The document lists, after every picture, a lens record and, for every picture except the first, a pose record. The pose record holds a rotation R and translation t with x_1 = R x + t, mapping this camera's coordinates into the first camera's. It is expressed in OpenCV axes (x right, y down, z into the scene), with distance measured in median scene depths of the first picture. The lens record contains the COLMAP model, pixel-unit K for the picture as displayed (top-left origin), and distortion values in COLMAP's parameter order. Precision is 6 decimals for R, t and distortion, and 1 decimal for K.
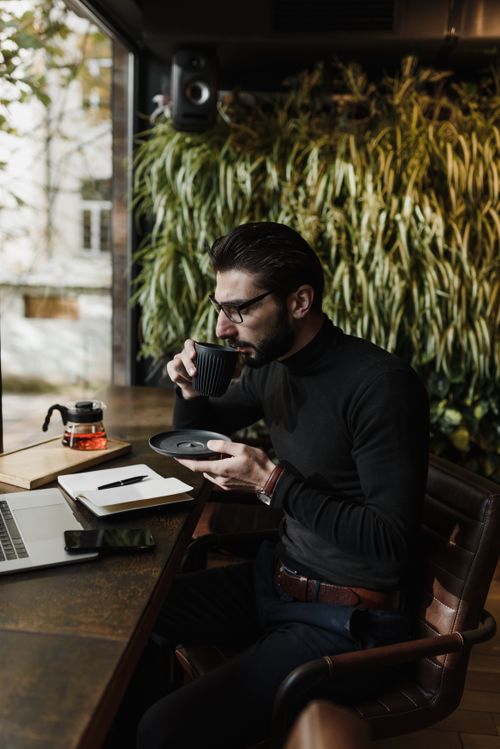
lens RADIAL K [[726.0, 0, 251.9], [0, 726.0, 388.8], [0, 0, 1]] dist [0.005862, -0.003951]
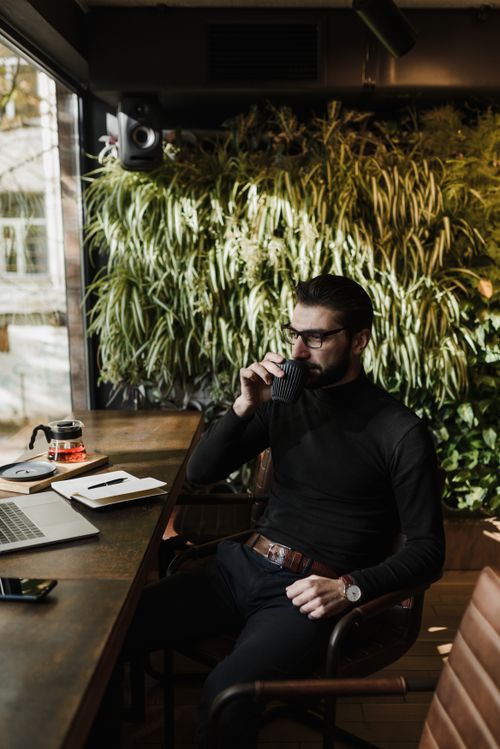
lens RADIAL K [[778.3, 0, 282.1], [0, 778.3, 423.7], [0, 0, 1]] dist [0.015560, 0.000663]
pose [[0.993757, -0.053555, 0.097871, -0.005420], [0.052229, 0.998506, 0.016057, 0.012766], [-0.098584, -0.010845, 0.995070, -0.176820]]
